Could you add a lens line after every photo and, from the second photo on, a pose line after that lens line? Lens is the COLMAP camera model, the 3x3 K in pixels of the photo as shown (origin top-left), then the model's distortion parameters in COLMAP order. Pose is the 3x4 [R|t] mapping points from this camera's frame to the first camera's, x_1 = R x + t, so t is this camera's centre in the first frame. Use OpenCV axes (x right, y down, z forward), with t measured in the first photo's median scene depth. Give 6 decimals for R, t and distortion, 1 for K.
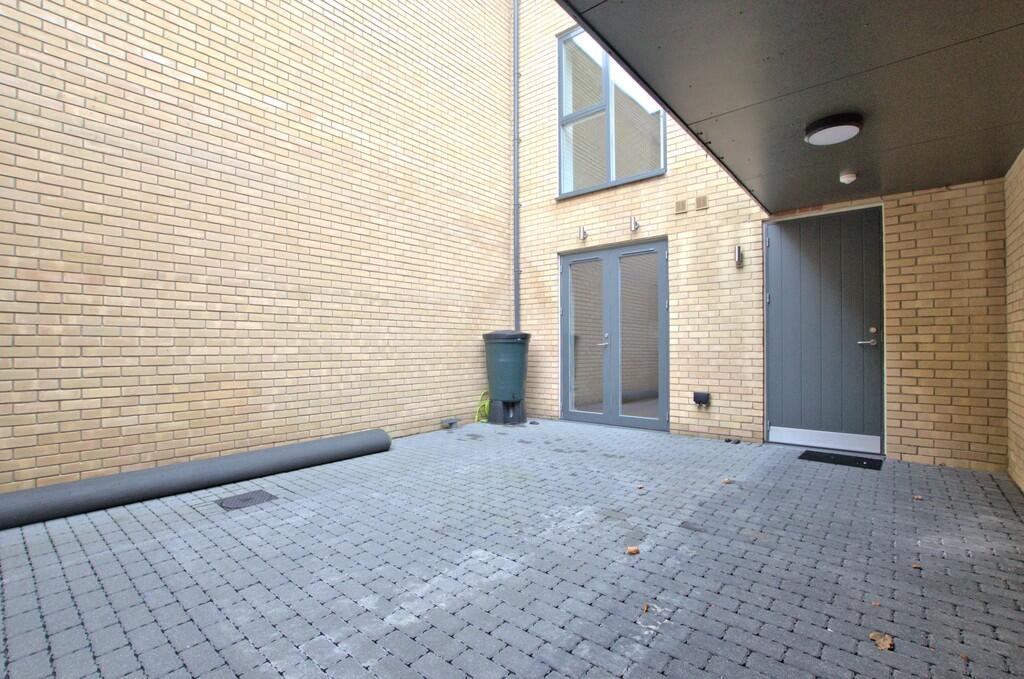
lens RADIAL K [[457.9, 0, 520.1], [0, 457.9, 344.8], [0, 0, 1]] dist [-0.030206, 0.000816]
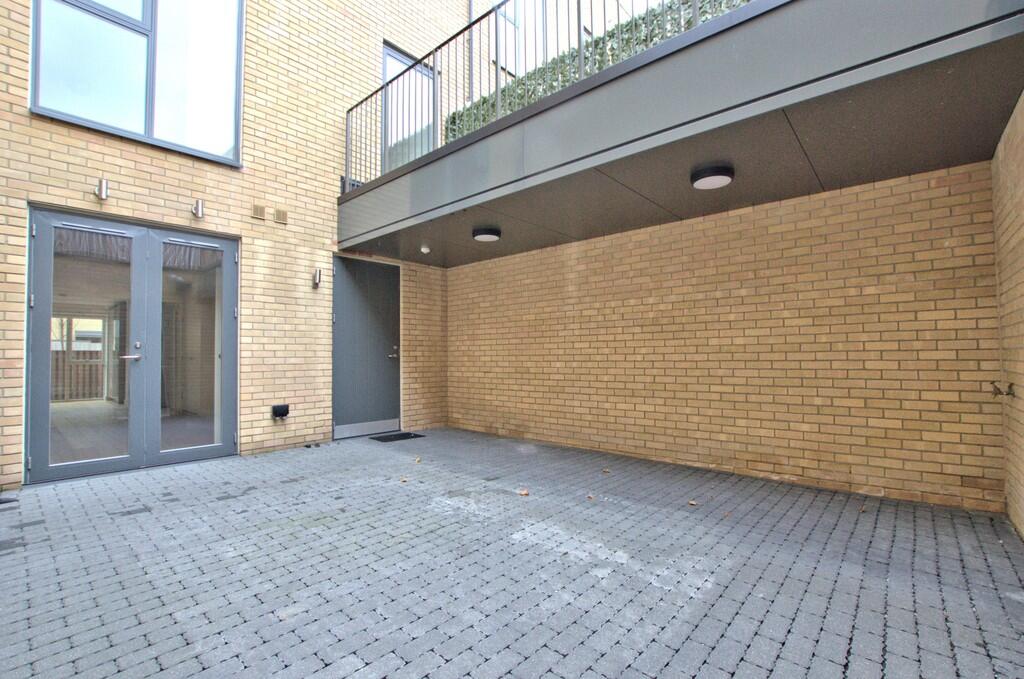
lens RADIAL K [[457.9, 0, 520.1], [0, 457.9, 344.8], [0, 0, 1]] dist [-0.030206, 0.000816]
pose [[0.023179, 0.029961, 0.999282, -0.637016], [0.003298, 0.999543, -0.030046, 0.004132], [-0.999726, 0.003992, 0.023069, 0.488876]]
